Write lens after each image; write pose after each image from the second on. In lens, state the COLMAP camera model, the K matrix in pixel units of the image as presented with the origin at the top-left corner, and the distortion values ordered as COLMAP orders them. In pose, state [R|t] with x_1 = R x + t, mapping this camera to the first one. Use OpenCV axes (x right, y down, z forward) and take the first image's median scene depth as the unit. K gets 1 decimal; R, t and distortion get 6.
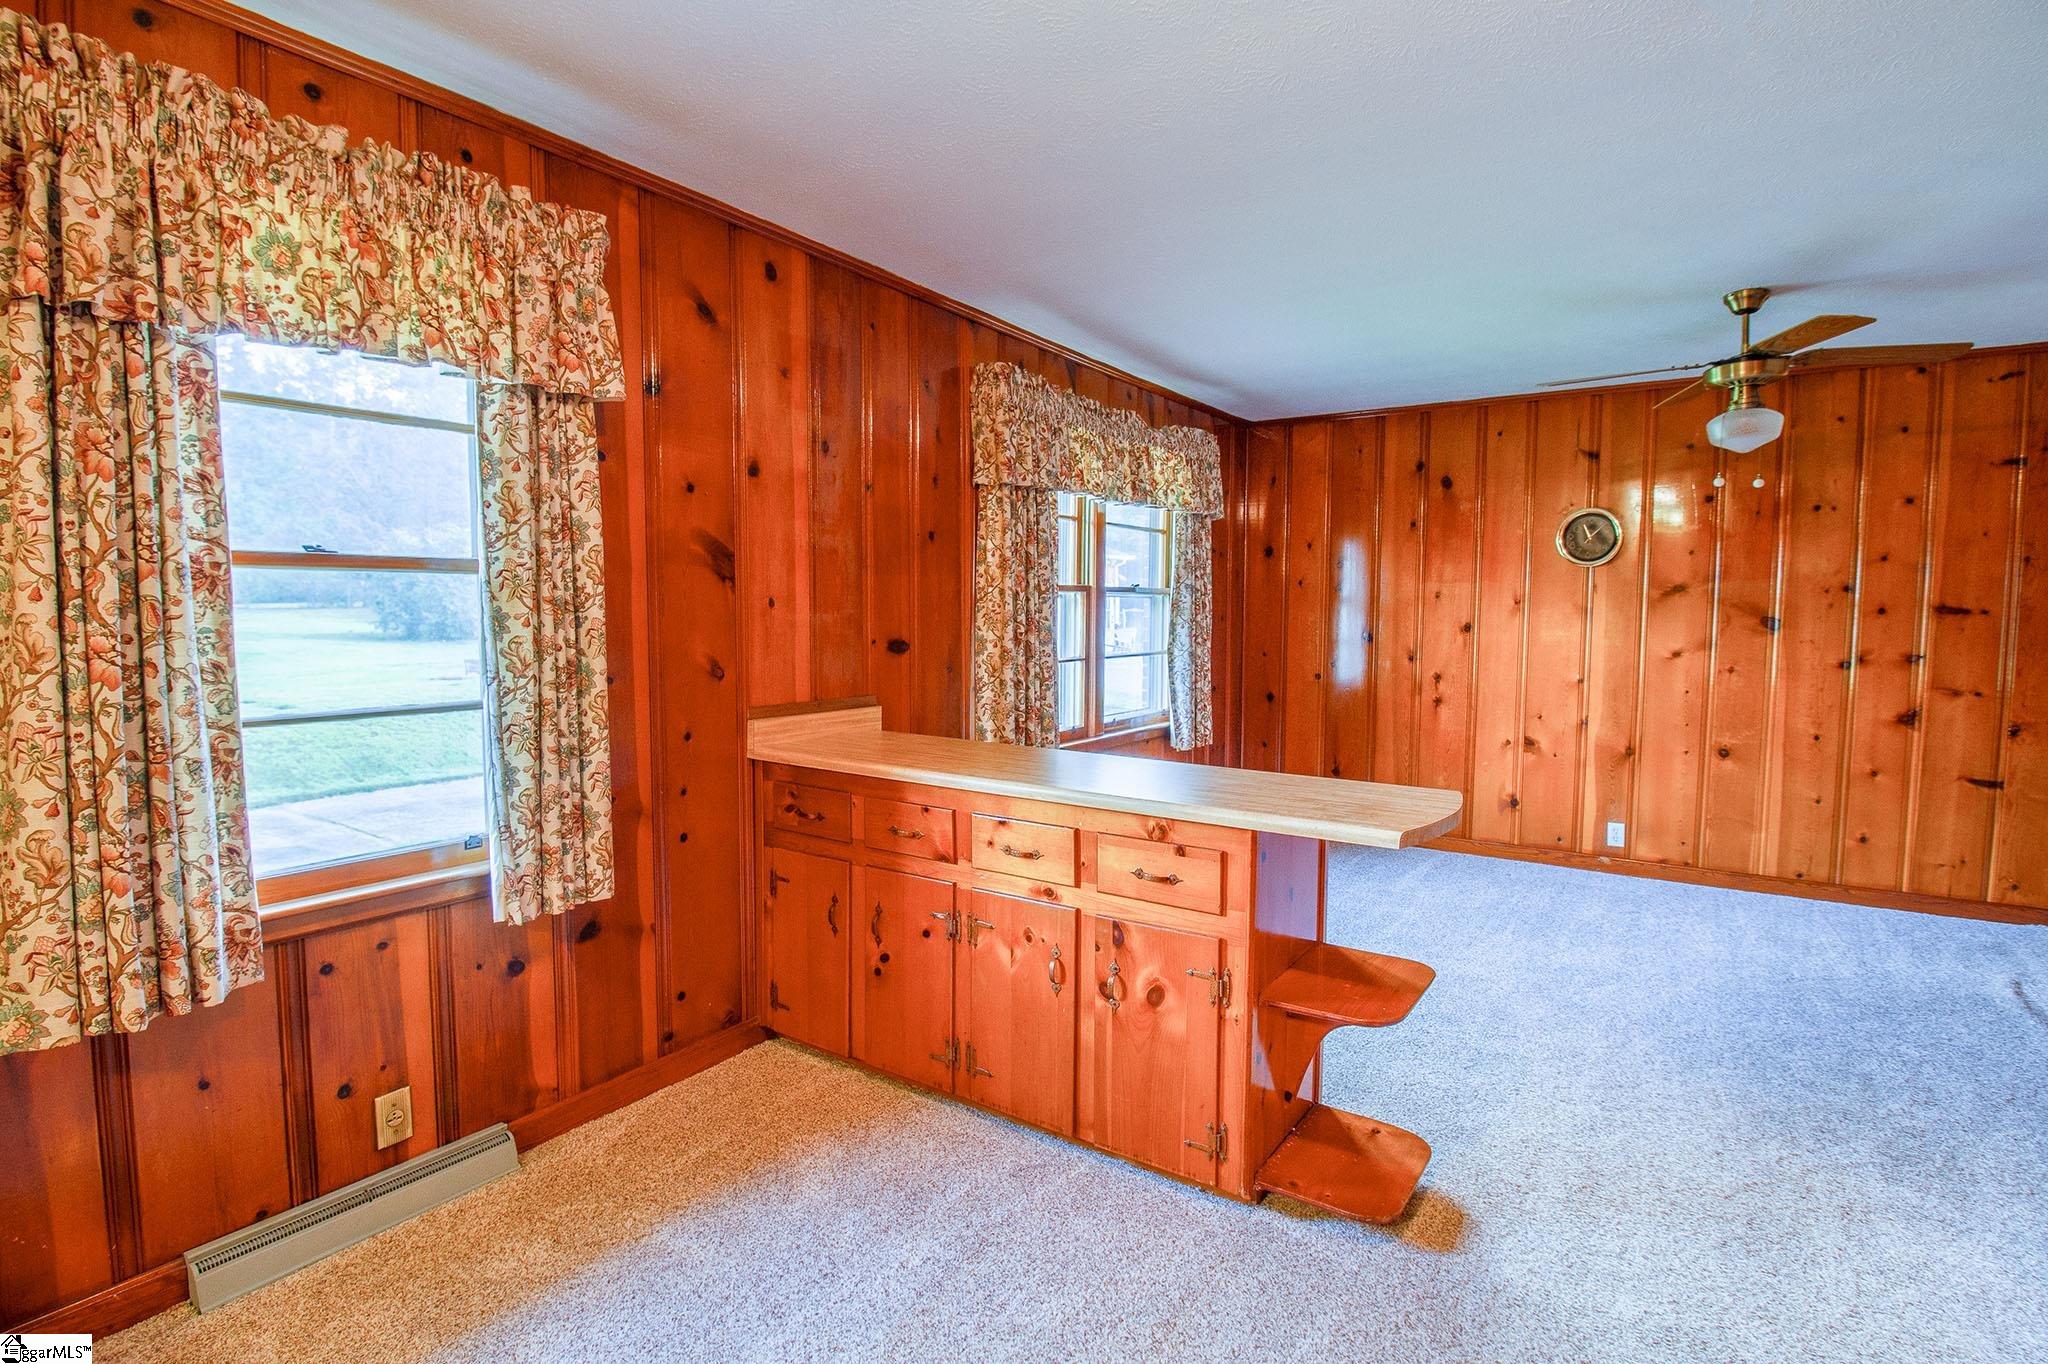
lens RADIAL K [[1001.7, 0, 1024.2], [0, 1001.7, 677.0], [0, 0, 1]] dist [0.008945, -0.019654]
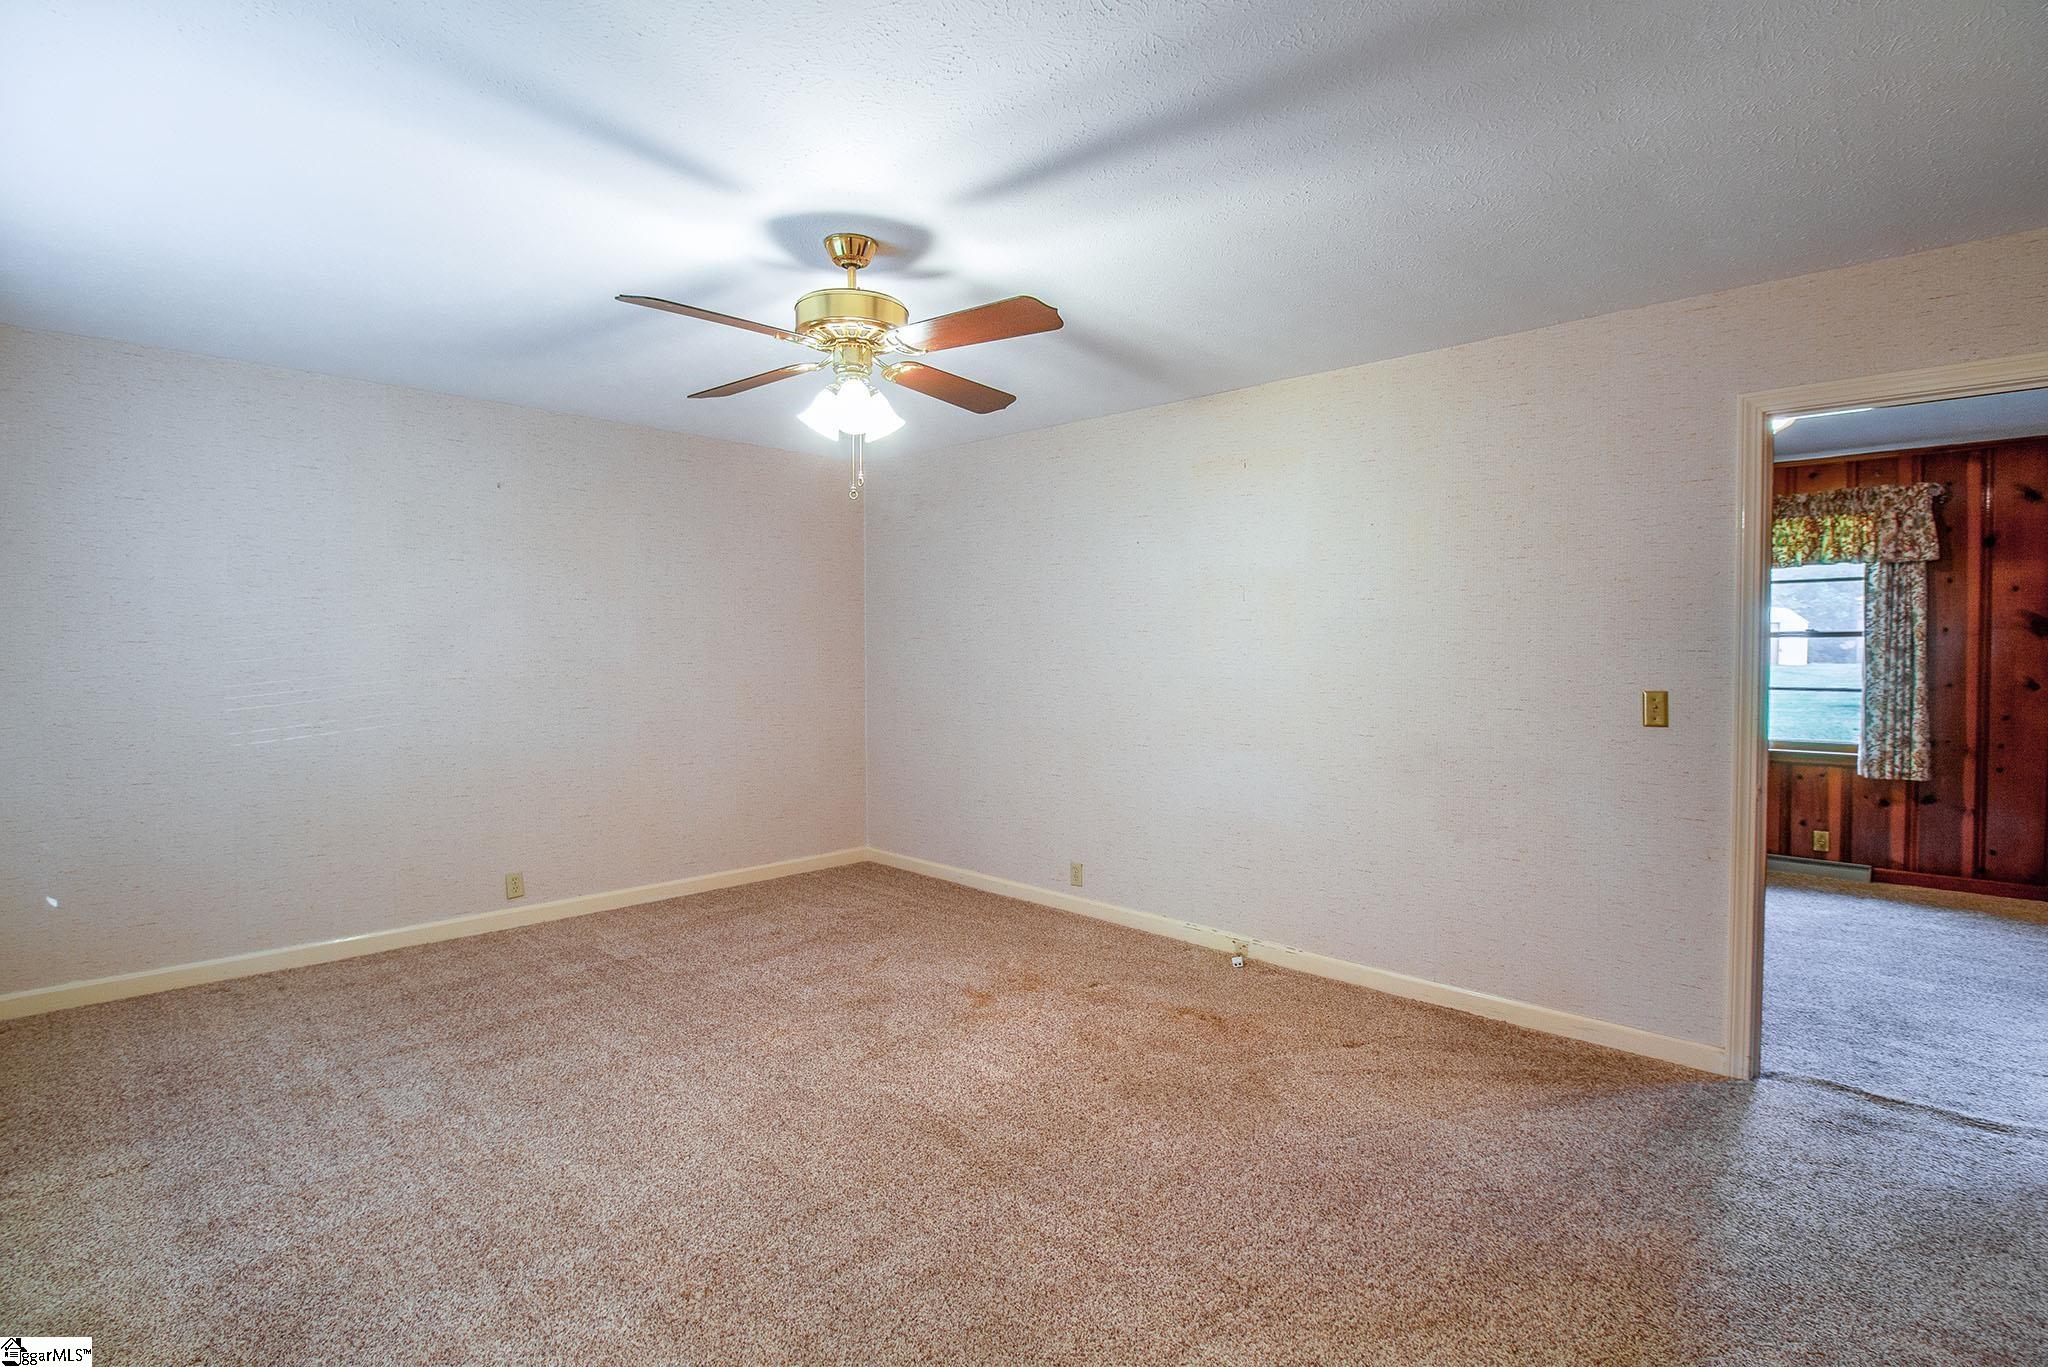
lens RADIAL K [[1001.7, 0, 1024.2], [0, 1001.7, 678.5], [0, 0, 1]] dist [0.008945, -0.019654]
pose [[-0.194845, 0.021279, -0.980603, 2.291712], [-0.070894, 0.996844, 0.035718, 0.060184], [0.978269, 0.076478, -0.192722, -0.578706]]
